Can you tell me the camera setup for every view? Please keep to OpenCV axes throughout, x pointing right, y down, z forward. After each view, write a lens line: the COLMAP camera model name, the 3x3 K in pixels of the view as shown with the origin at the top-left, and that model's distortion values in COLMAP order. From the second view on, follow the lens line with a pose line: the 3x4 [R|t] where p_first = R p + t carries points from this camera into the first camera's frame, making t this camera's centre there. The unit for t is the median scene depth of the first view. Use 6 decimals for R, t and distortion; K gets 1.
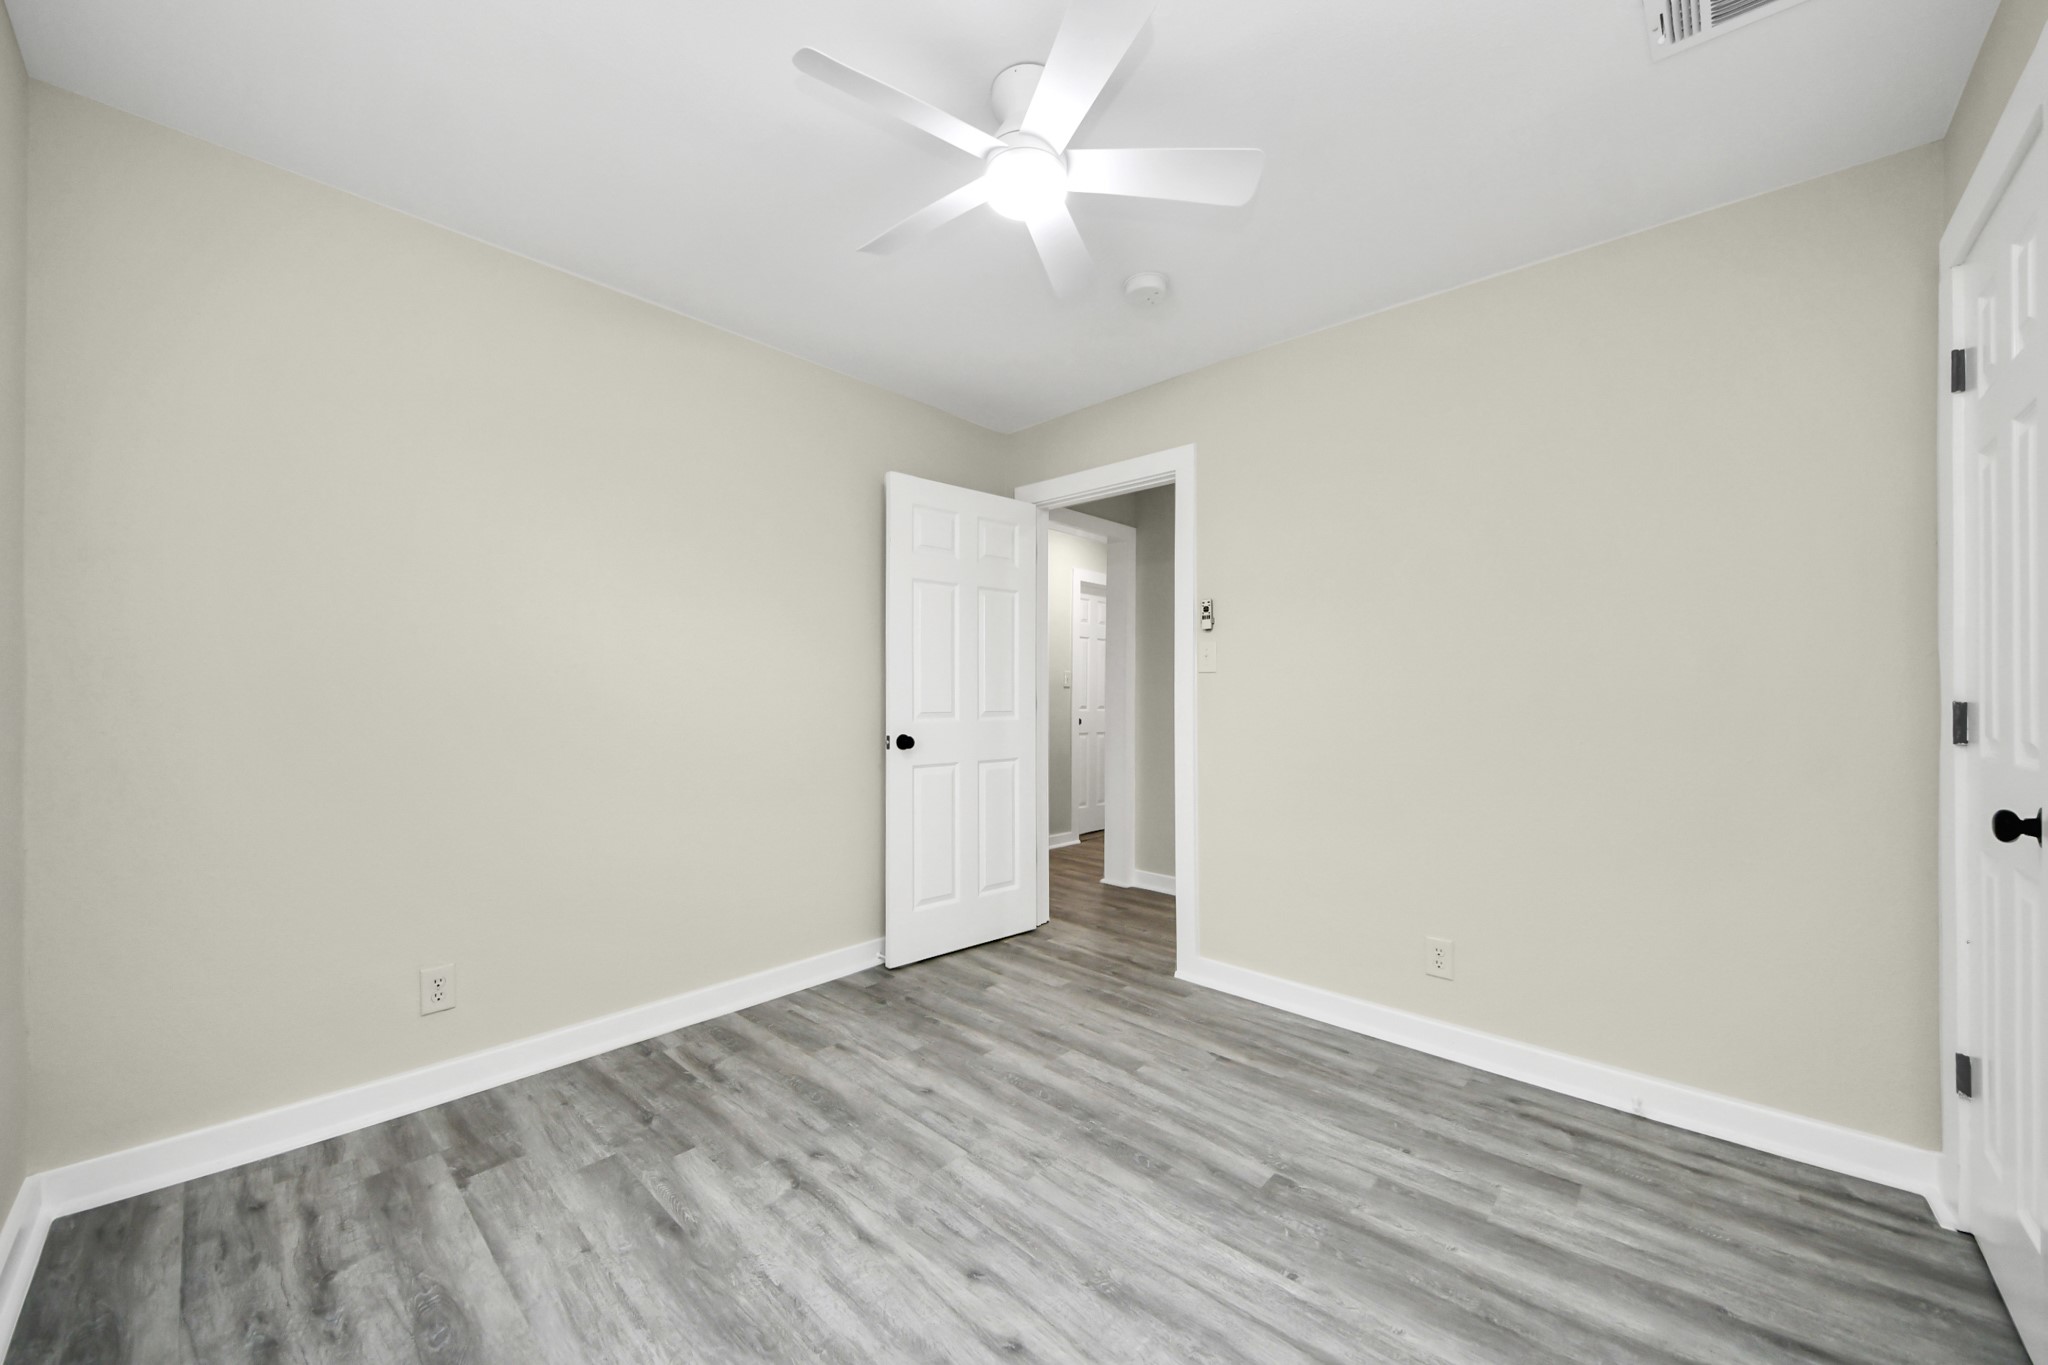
lens RADIAL K [[754.4, 0, 1024.0], [0, 754.4, 682.5], [0, 0, 1]] dist [0.059285, -0.031090]
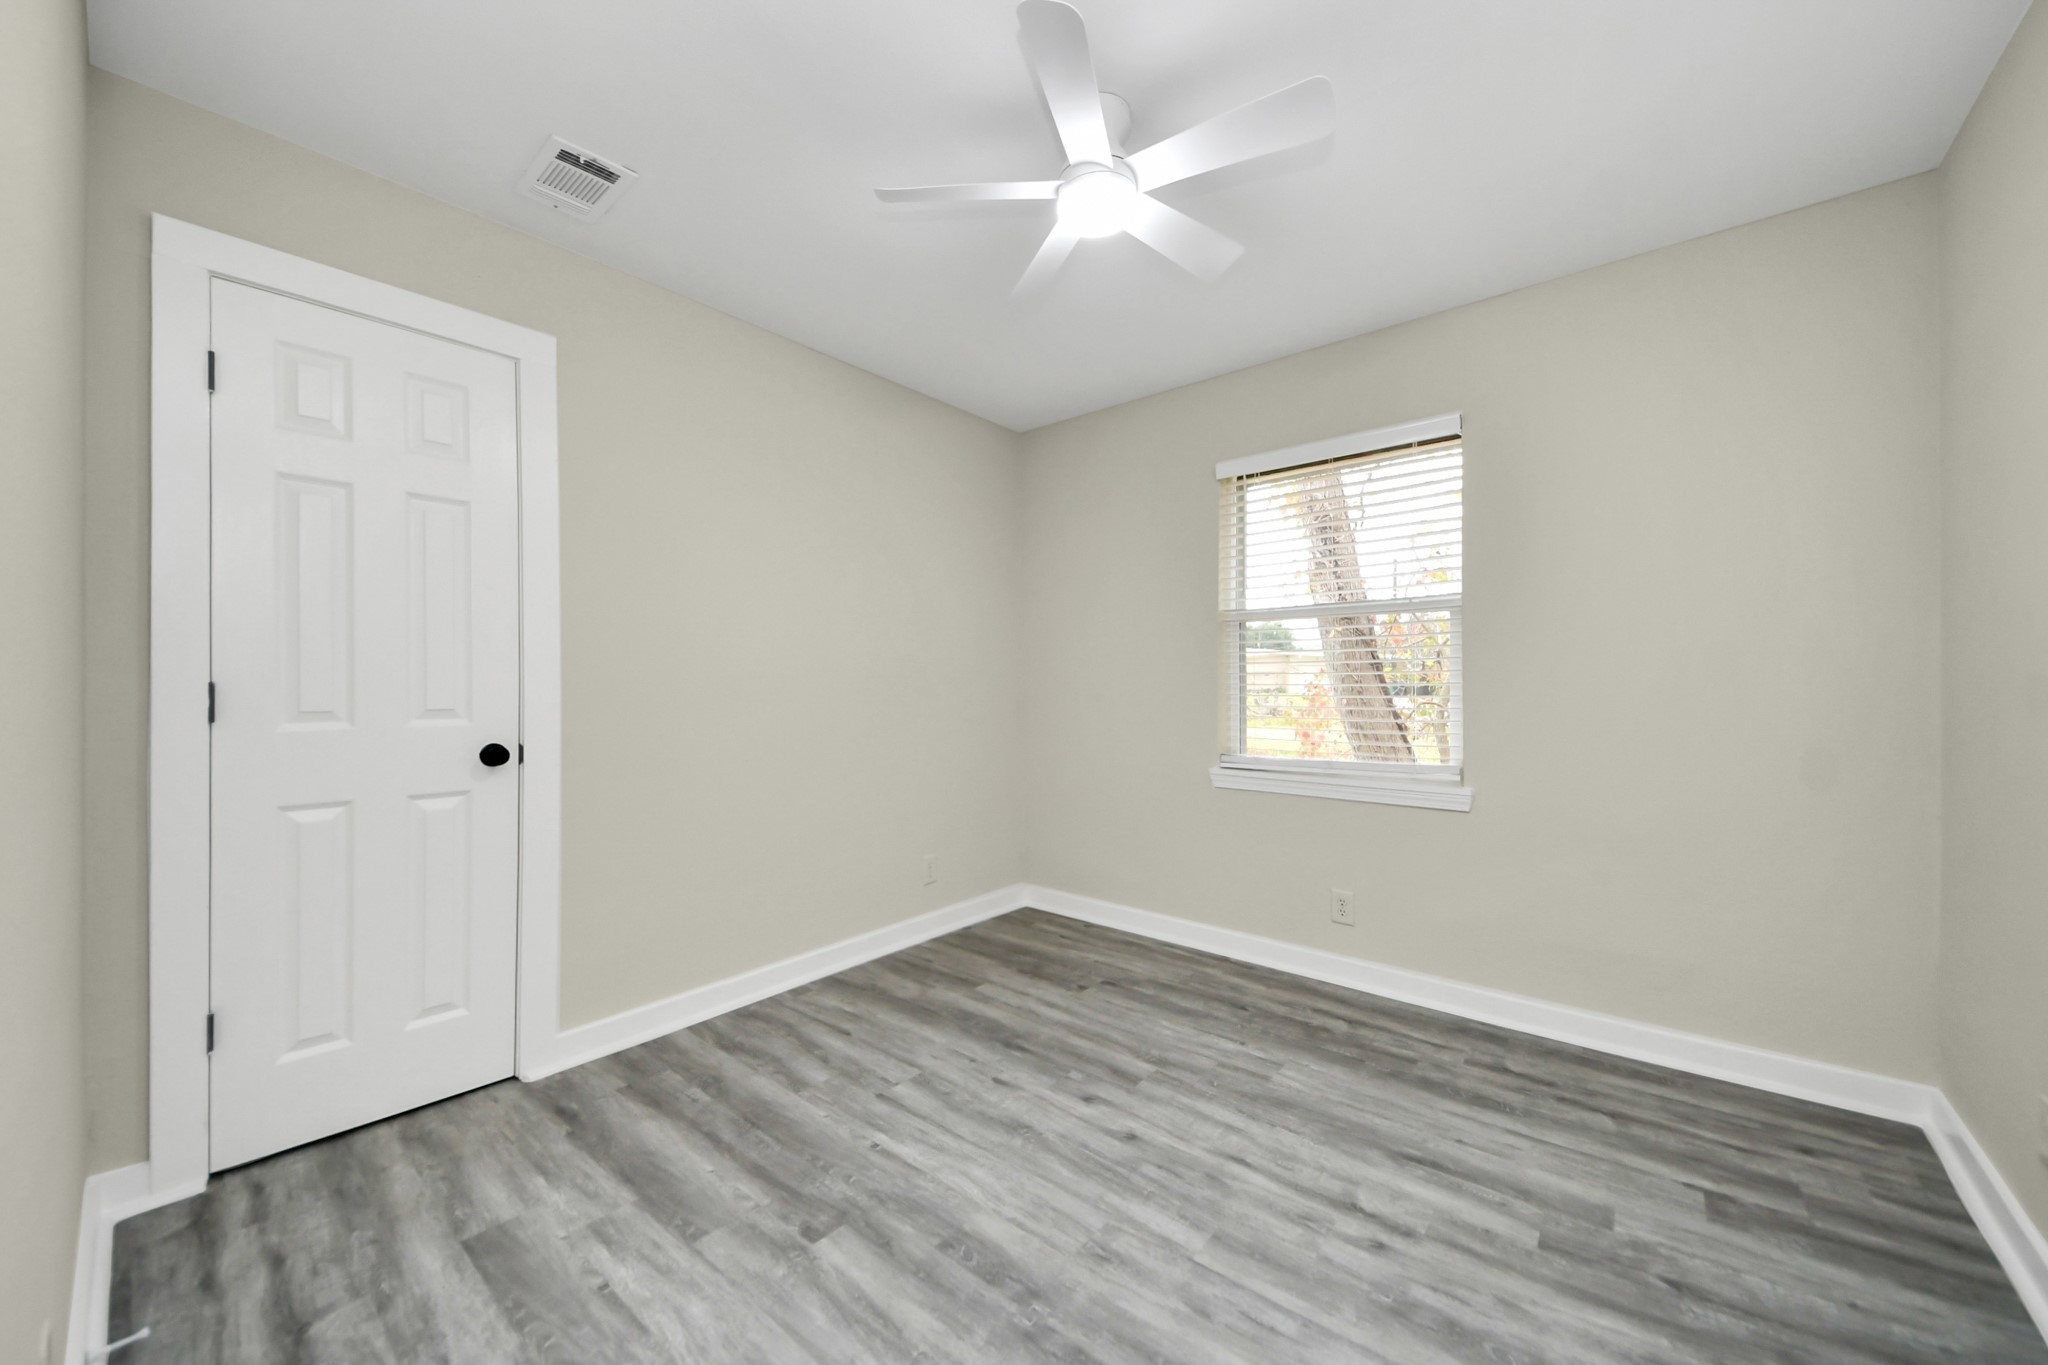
lens RADIAL K [[754.4, 0, 1024.0], [0, 754.4, 682.5], [0, 0, 1]] dist [0.059285, -0.031090]
pose [[-0.998855, -0.003986, -0.047678, 0.150902], [-0.001881, 0.999024, -0.044120, 0.073140], [0.047807, -0.043980, -0.997888, 2.001462]]
